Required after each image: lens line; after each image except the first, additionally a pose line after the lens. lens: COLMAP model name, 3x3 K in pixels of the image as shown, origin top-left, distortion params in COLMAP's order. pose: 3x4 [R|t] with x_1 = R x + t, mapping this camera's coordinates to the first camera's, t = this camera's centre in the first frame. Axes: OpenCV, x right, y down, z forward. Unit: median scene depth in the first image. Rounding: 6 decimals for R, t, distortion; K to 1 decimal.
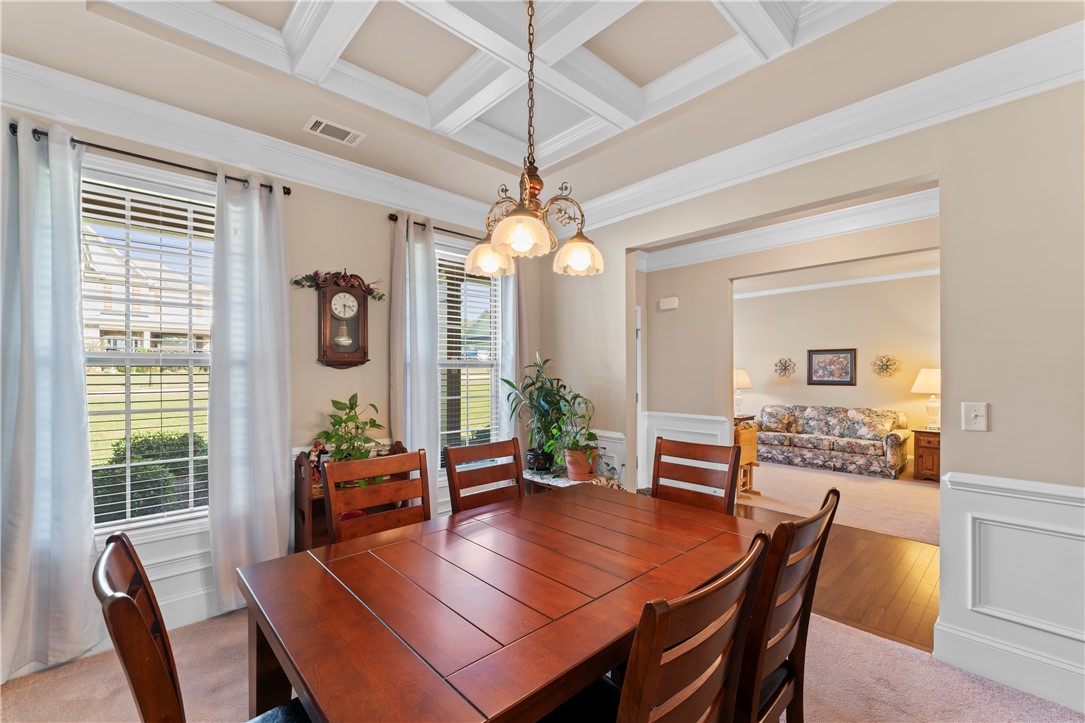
lens RADIAL K [[426.4, 0, 535.9], [0, 426.4, 368.7], [0, 0, 1]] dist [-0.002519, -0.000182]
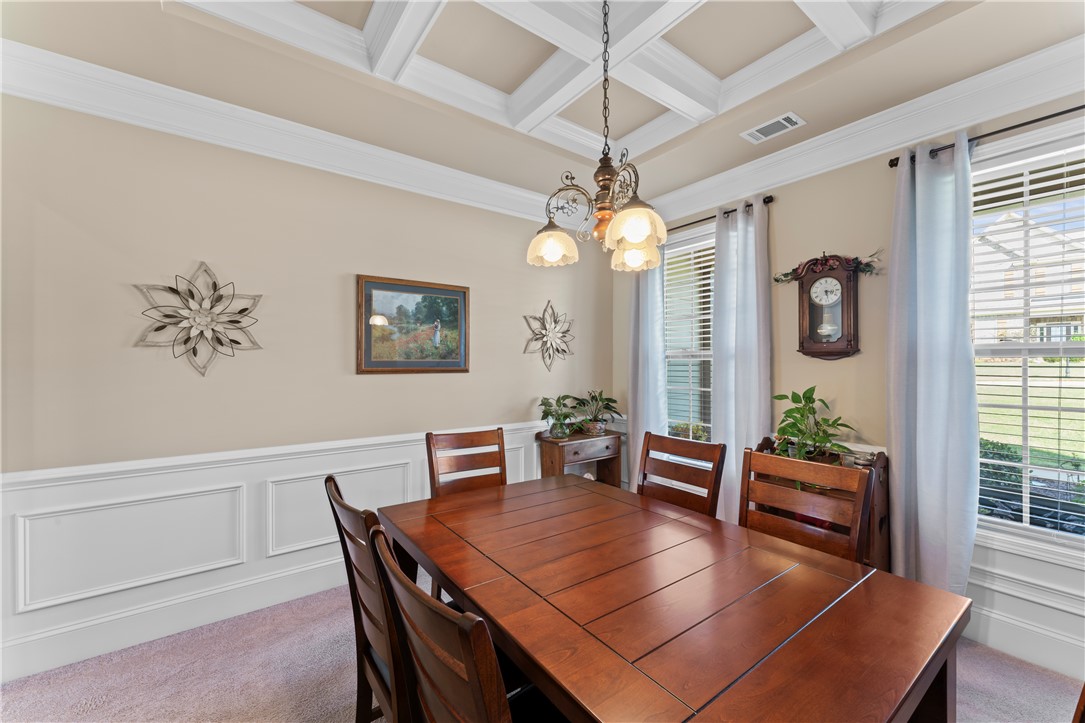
lens RADIAL K [[426.4, 0, 536.0], [0, 426.4, 363.0], [0, 0, 1]] dist [-0.002519, -0.000182]
pose [[-0.096988, 0.000414, -0.995285, 0.501583], [0.006466, 0.999979, -0.000214, 0.003139], [0.995265, -0.006456, -0.096989, 0.437731]]
